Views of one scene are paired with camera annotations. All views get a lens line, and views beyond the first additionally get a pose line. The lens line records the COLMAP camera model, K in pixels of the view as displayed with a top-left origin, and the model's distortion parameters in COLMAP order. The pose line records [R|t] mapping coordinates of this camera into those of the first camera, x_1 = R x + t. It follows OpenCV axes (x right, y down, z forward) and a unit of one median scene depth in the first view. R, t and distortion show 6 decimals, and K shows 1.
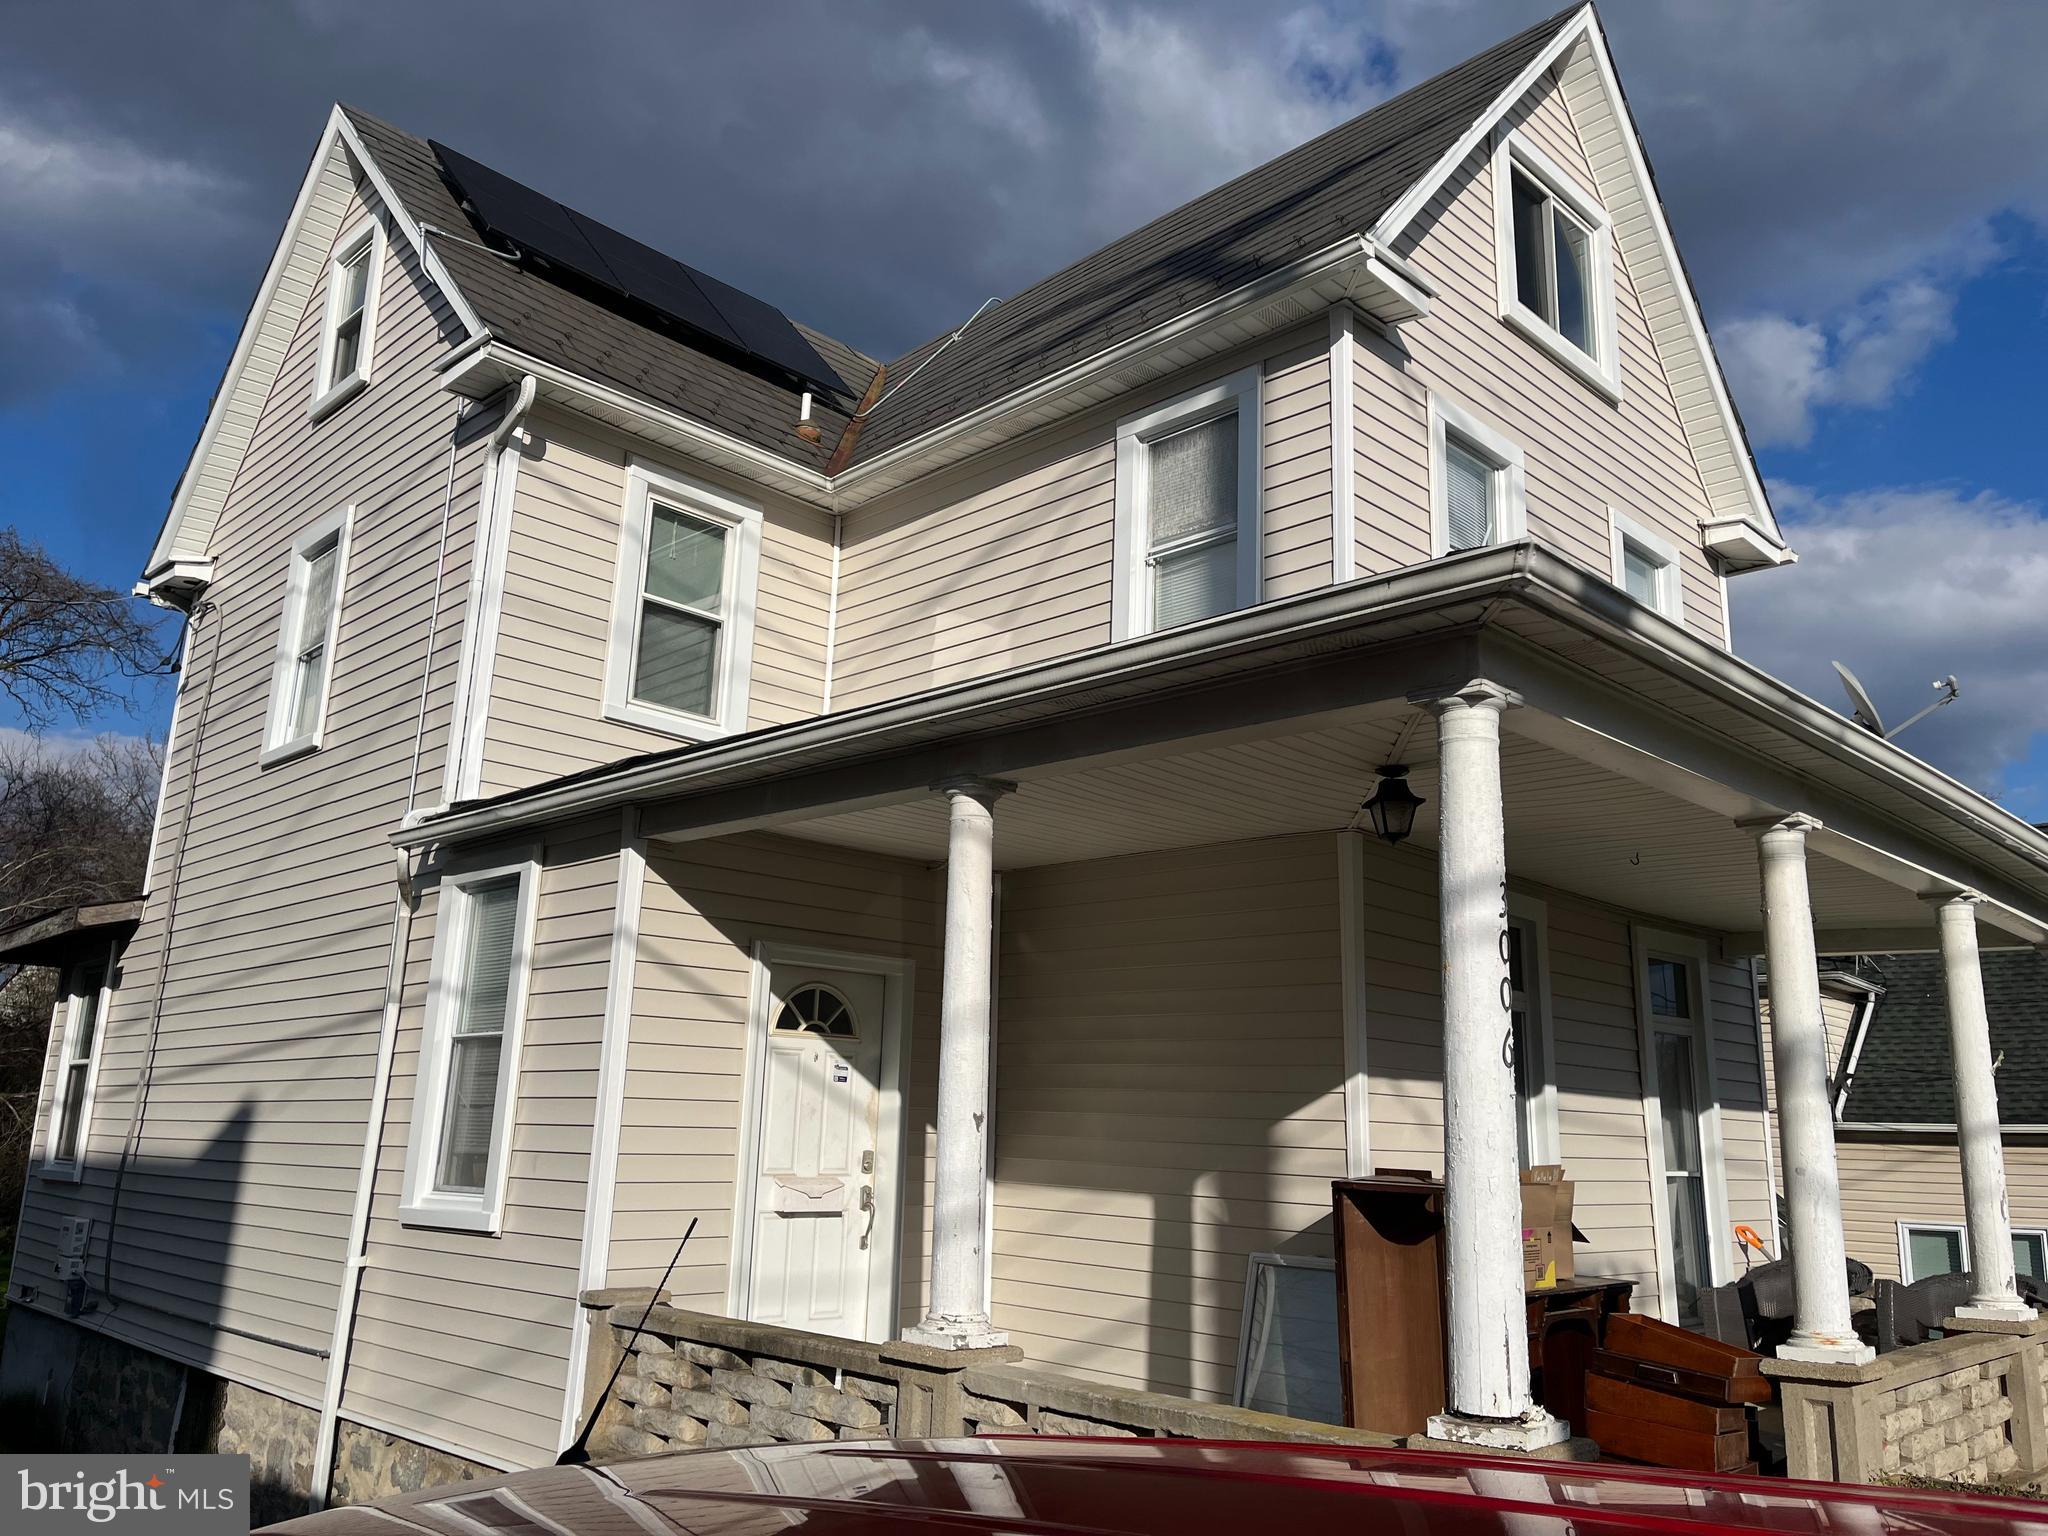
lens RADIAL K [[1566.8, 0, 1024.0], [0, 1566.8, 768.0], [0, 0, 1]] dist [-0.000003, -0.000201]
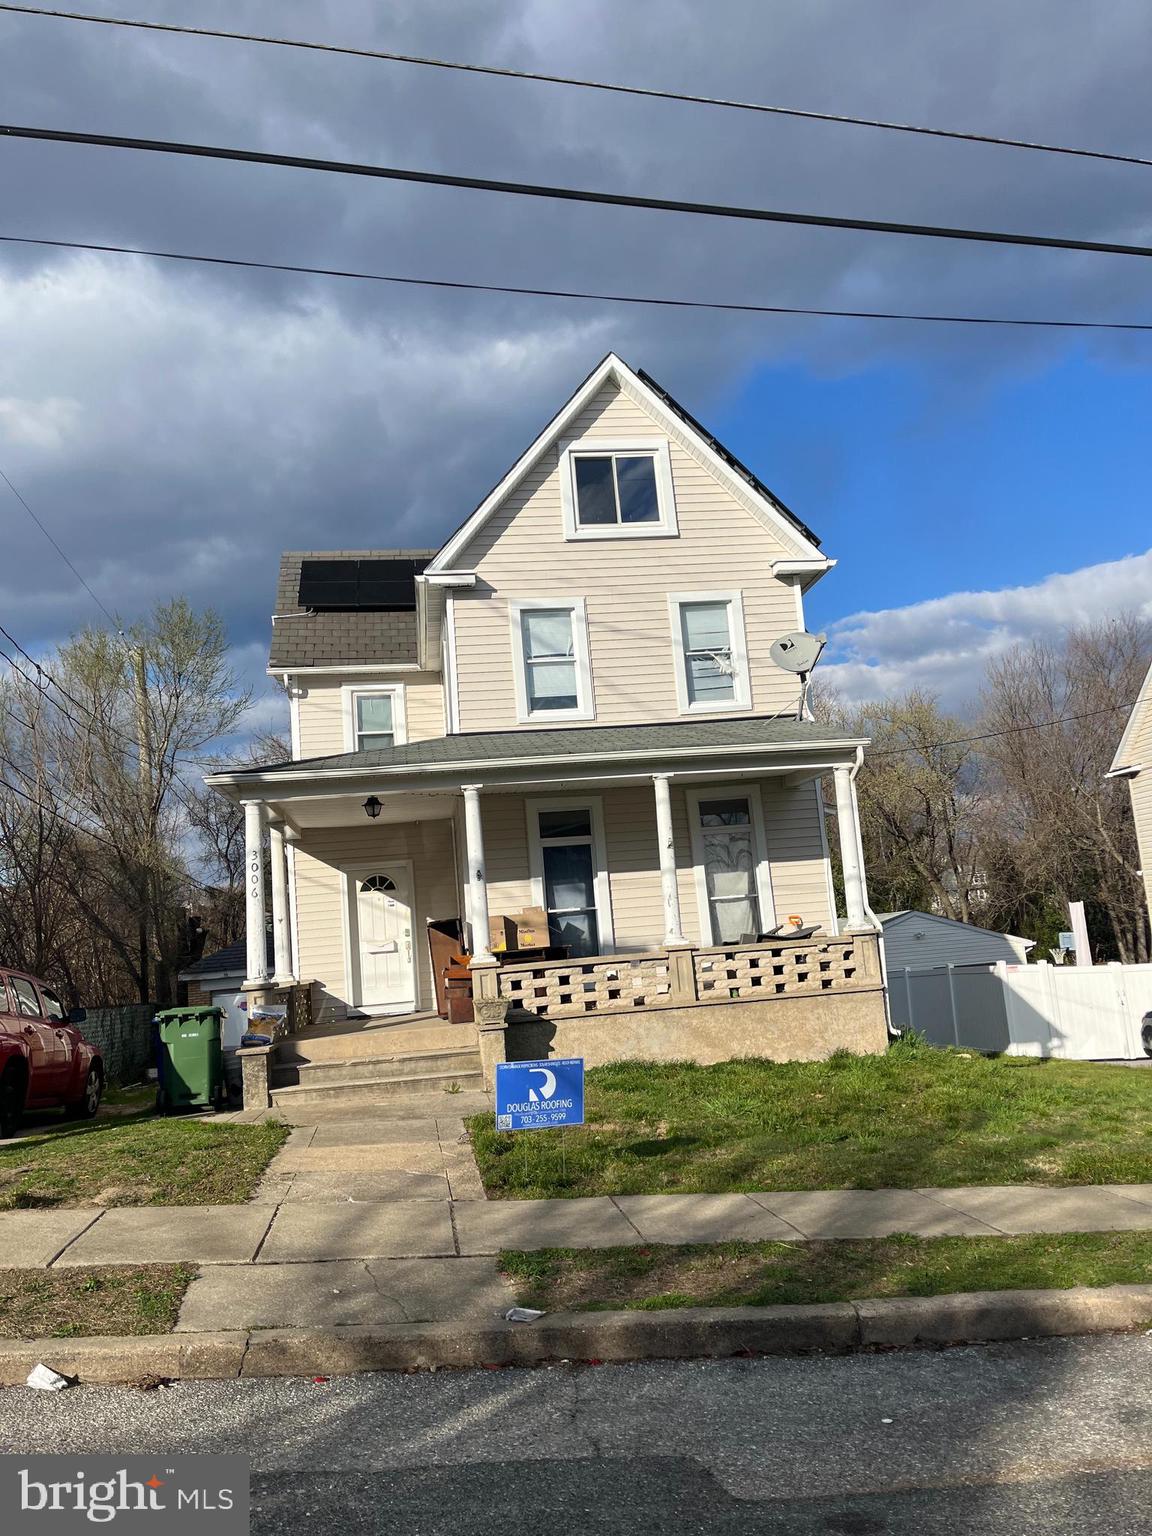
lens RADIAL K [[1175.1, 0, 576.0], [0, 1175.1, 768.0], [0, 0, 1]] dist [-0.000003, -0.000201]
pose [[0.786192, -0.190950, -0.587742, 1.274230], [0.239583, 0.970863, 0.005056, 0.025661], [0.569652, -0.144788, 0.809032, -0.420094]]
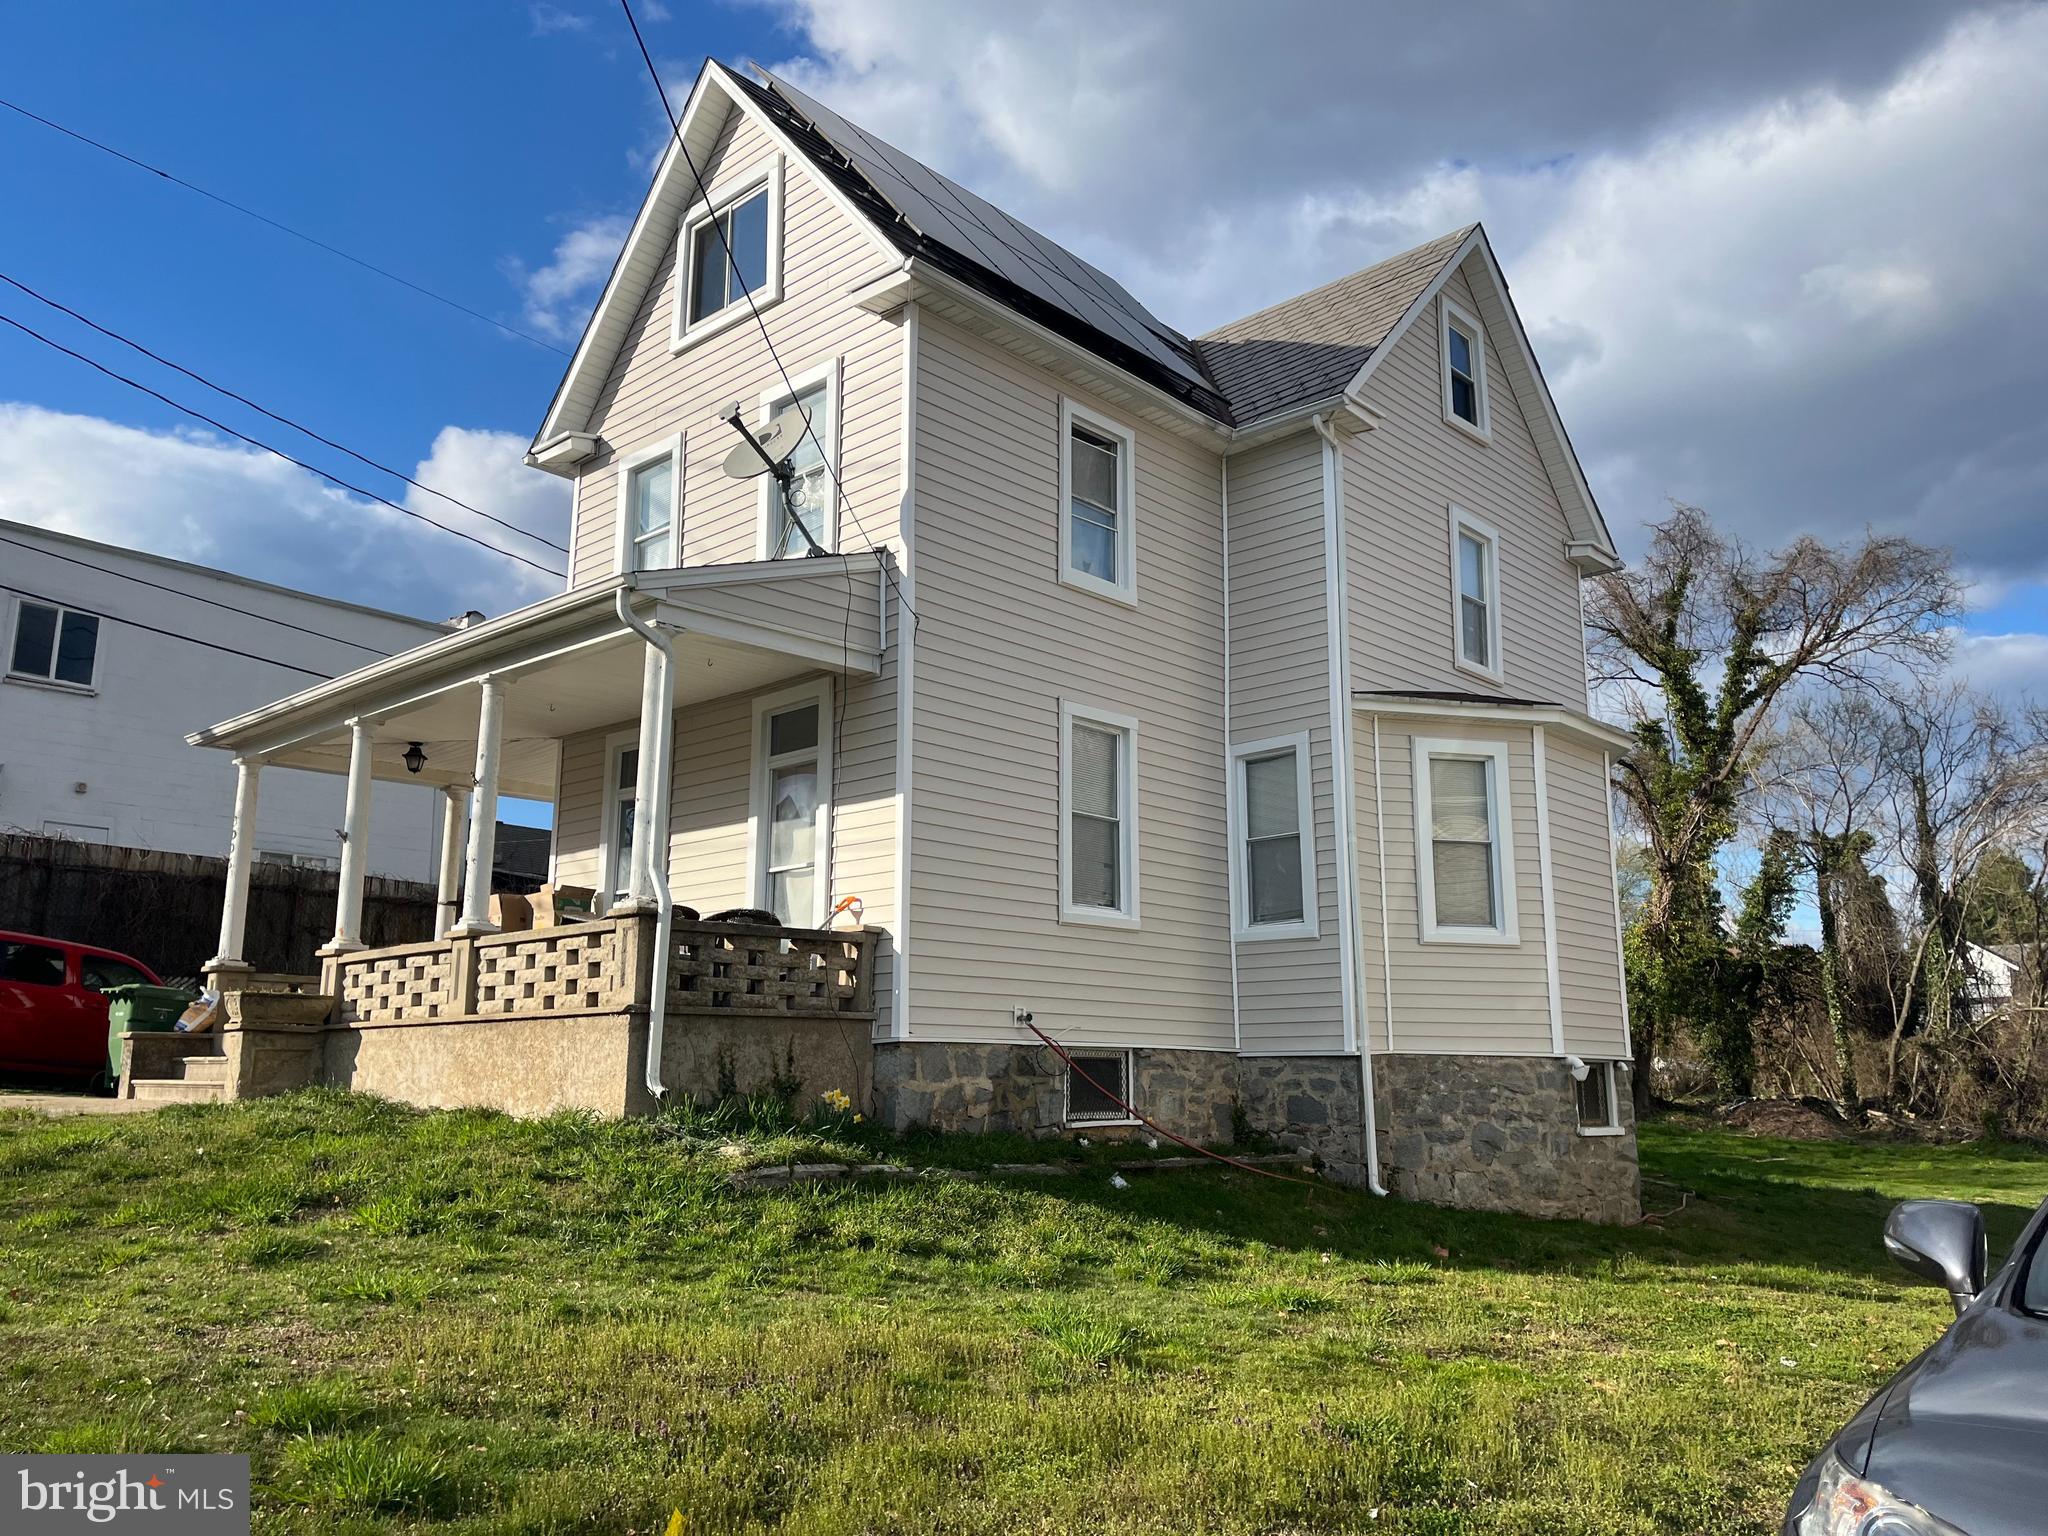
lens RADIAL K [[1566.8, 0, 1024.0], [0, 1566.8, 768.0], [0, 0, 1]] dist [-0.000003, -0.000201]
pose [[0.037444, -0.222269, -0.974266, 1.778093], [0.229725, 0.950753, -0.208075, 0.515465], [0.972535, -0.216022, 0.086661, 1.135441]]
